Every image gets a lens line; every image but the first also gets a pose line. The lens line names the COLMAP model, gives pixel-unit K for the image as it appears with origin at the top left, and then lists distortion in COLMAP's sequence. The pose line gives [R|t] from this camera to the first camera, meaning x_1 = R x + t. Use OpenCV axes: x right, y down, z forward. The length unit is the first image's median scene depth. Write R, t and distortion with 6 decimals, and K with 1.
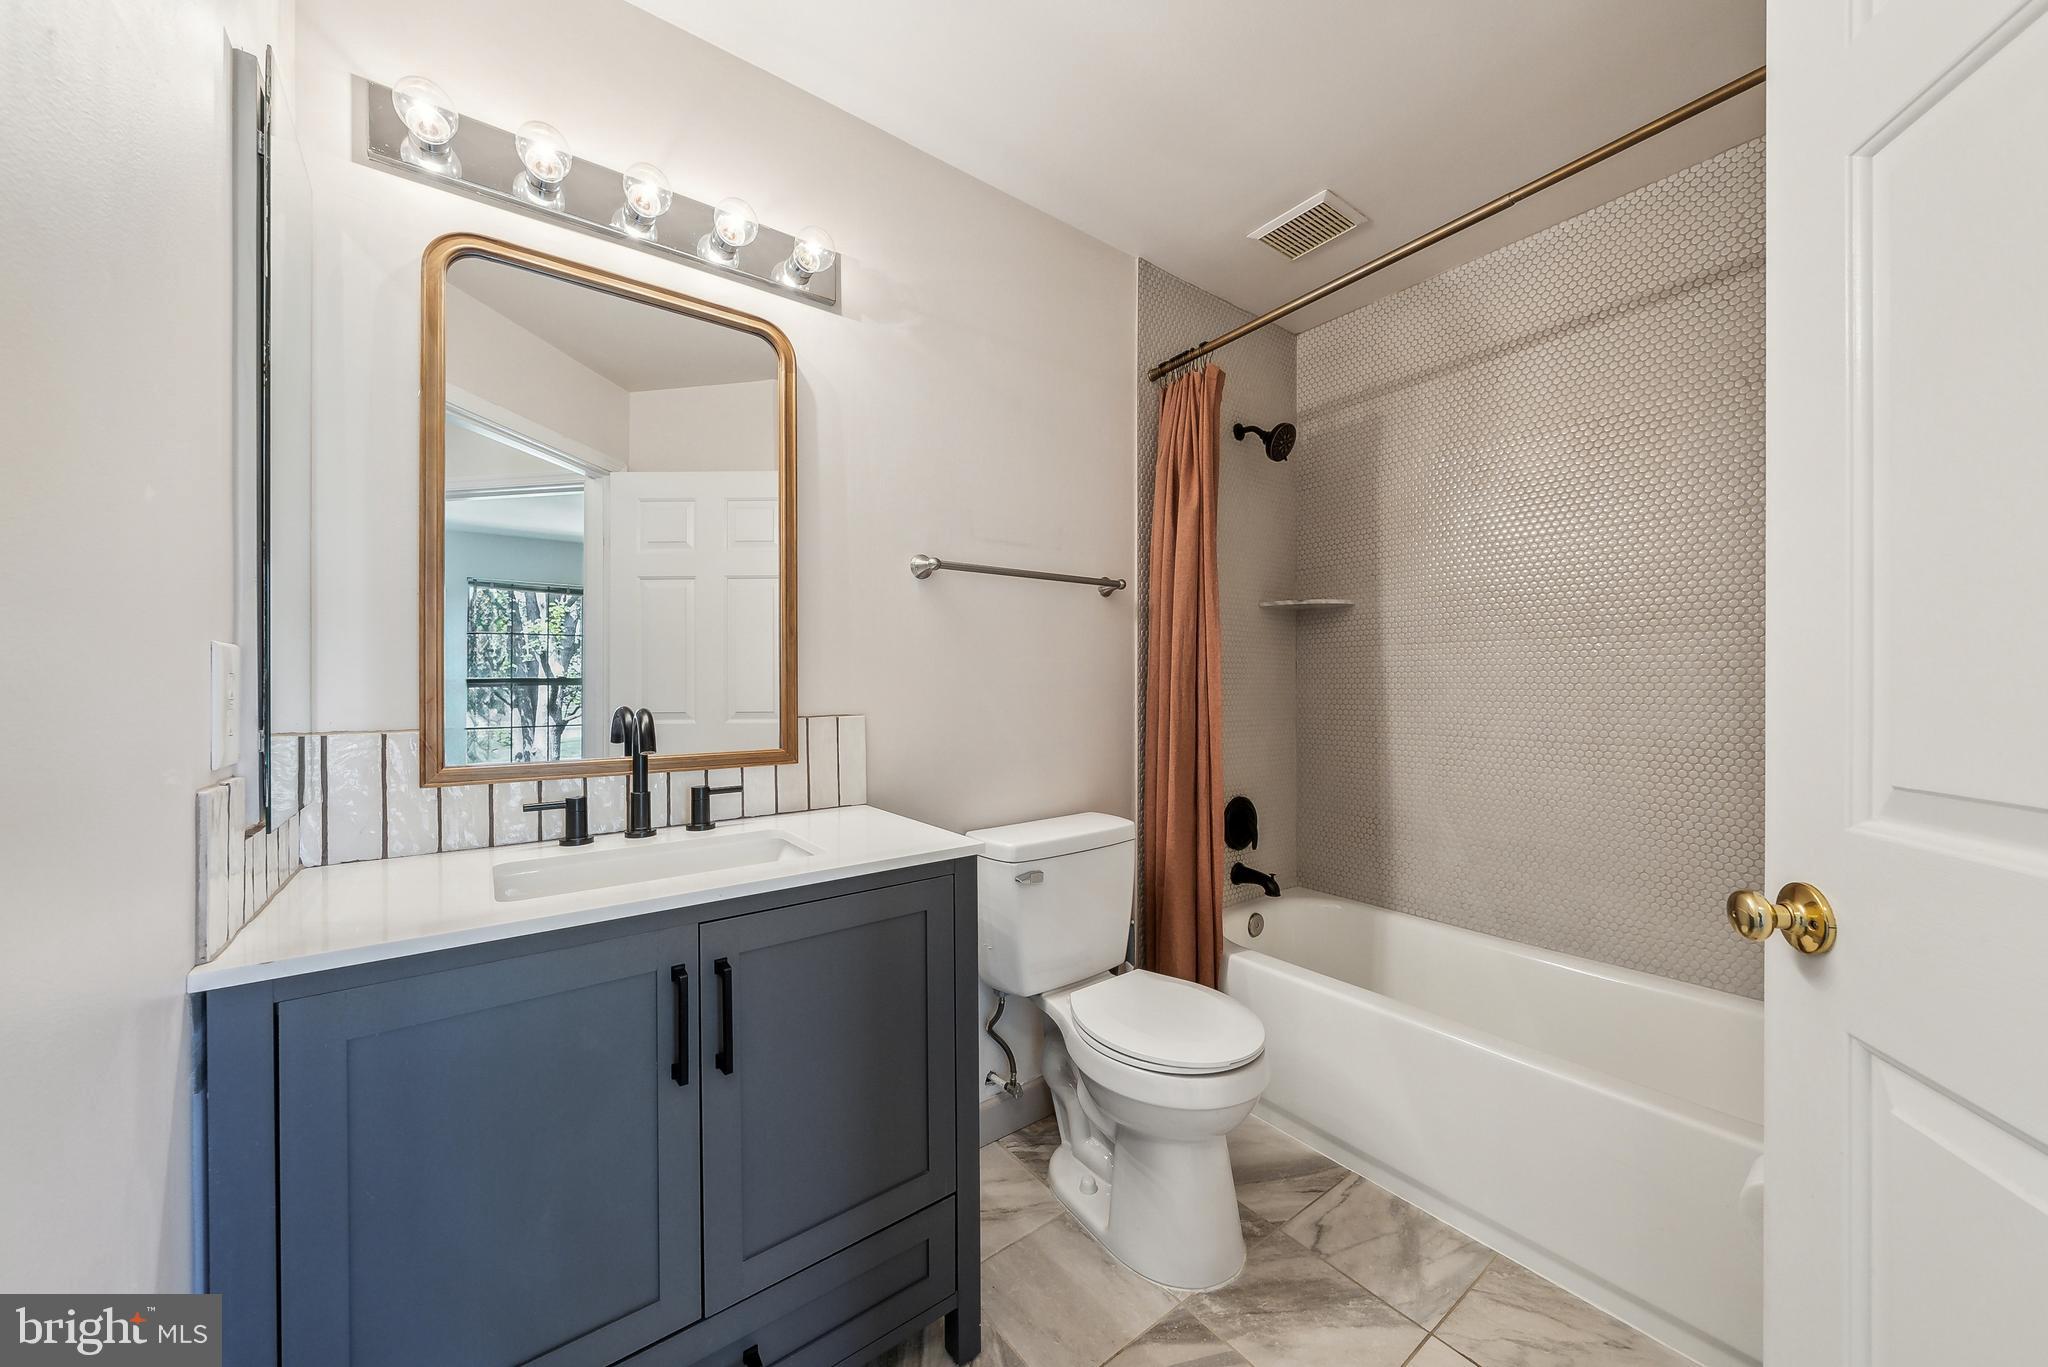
lens RADIAL K [[706.0, 0, 1025.8], [0, 706.0, 682.2], [0, 0, 1]] dist [-0.008025, -0.000099]
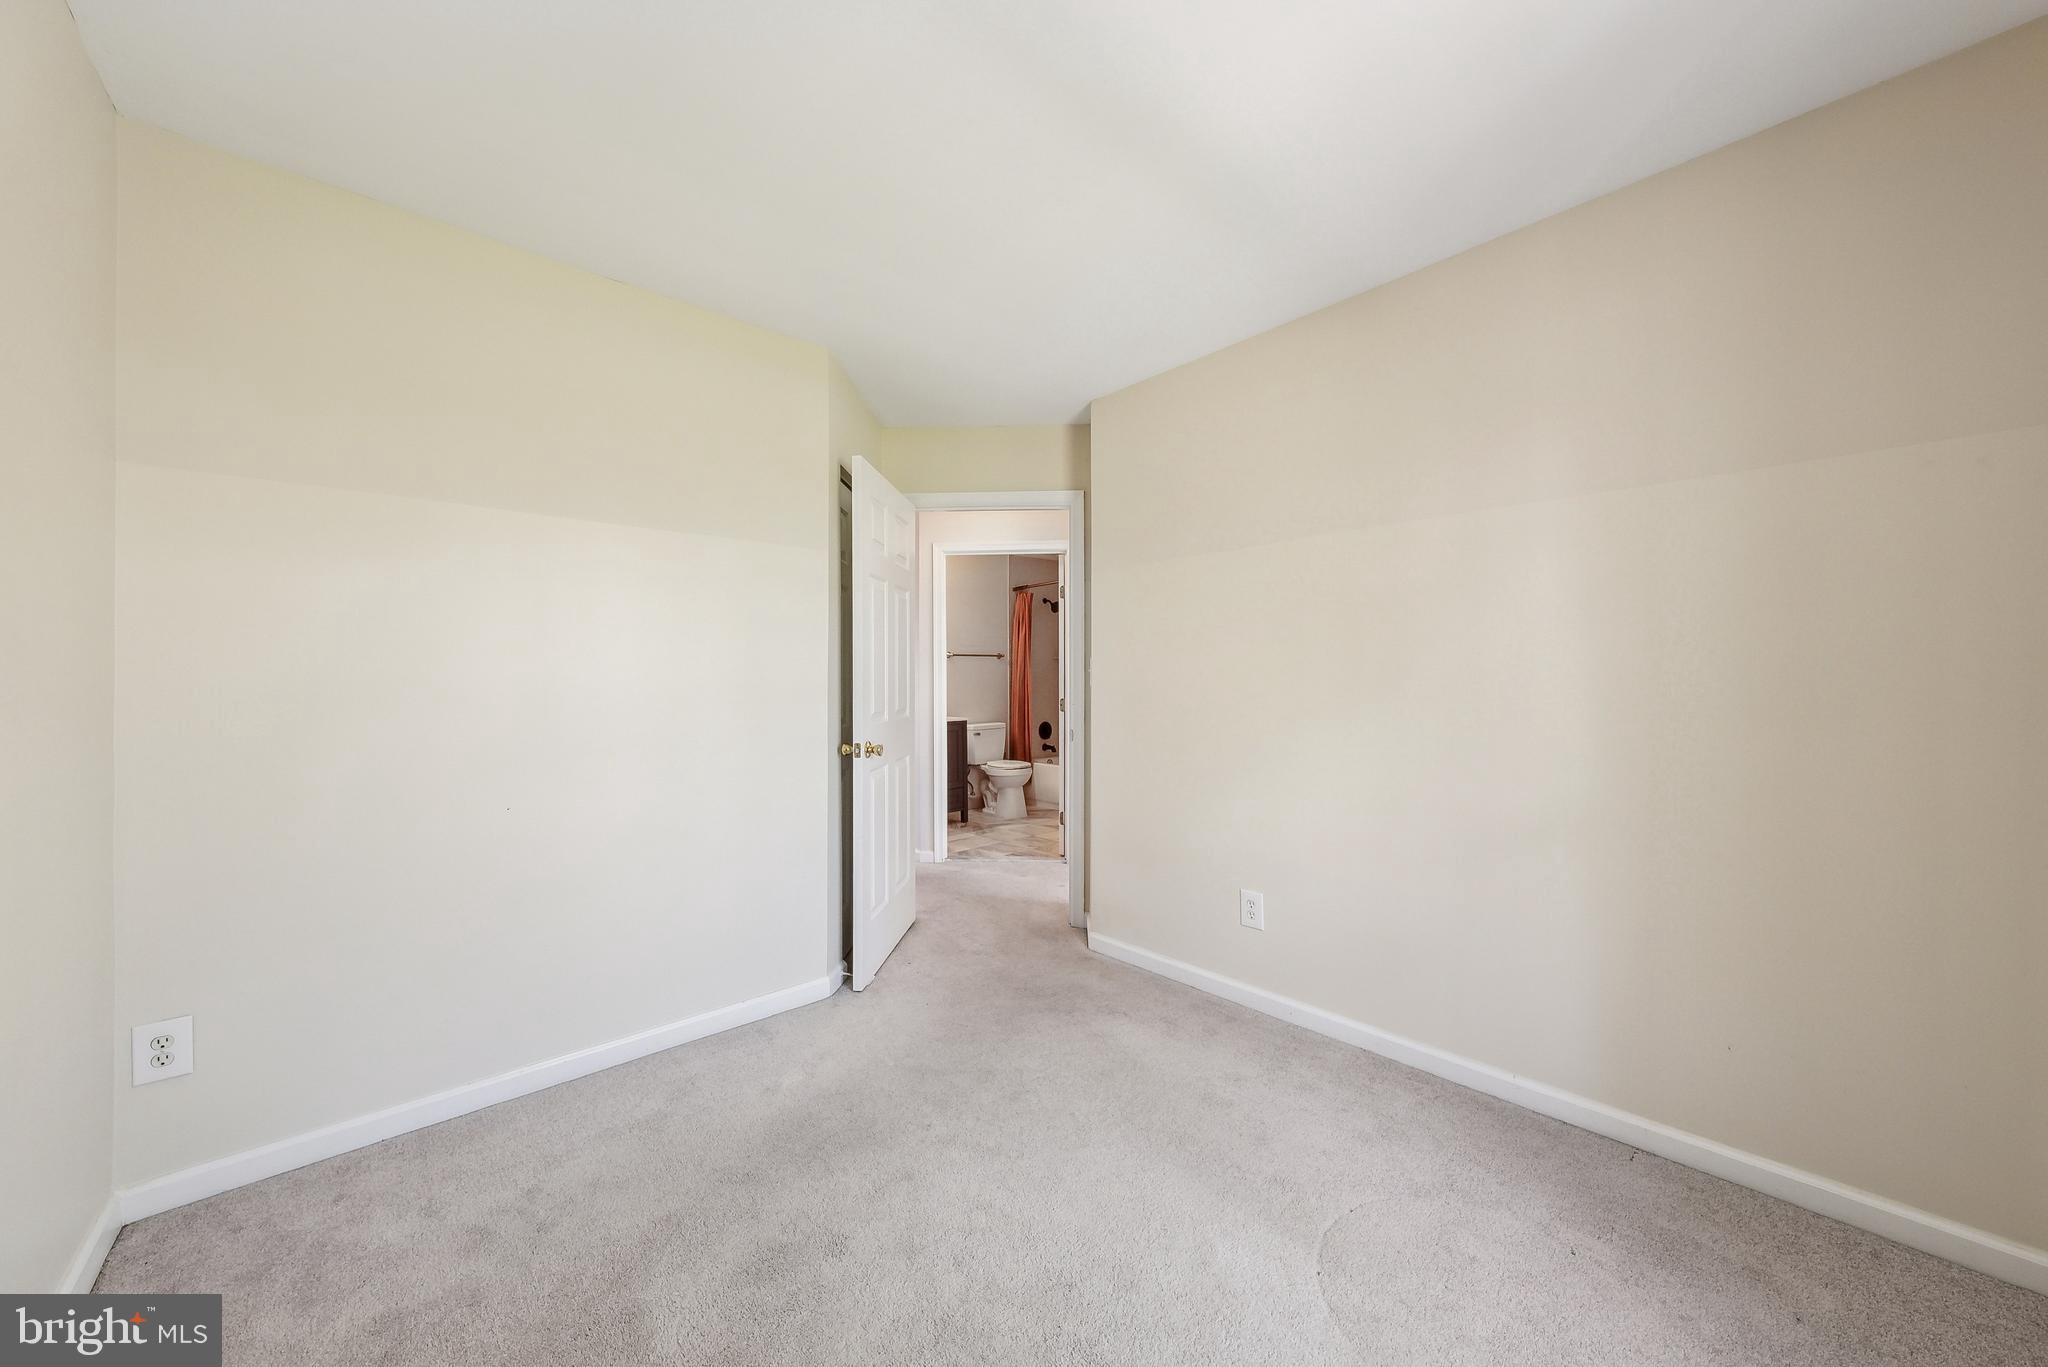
lens RADIAL K [[706.0, 0, 1021.3], [0, 706.0, 684.9], [0, 0, 1]] dist [-0.008025, -0.000099]
pose [[0.993208, 0.001945, 0.116335, -0.187442], [-0.001719, 0.999996, -0.002043, 0.017566], [-0.116338, 0.001829, 0.993208, -2.536718]]
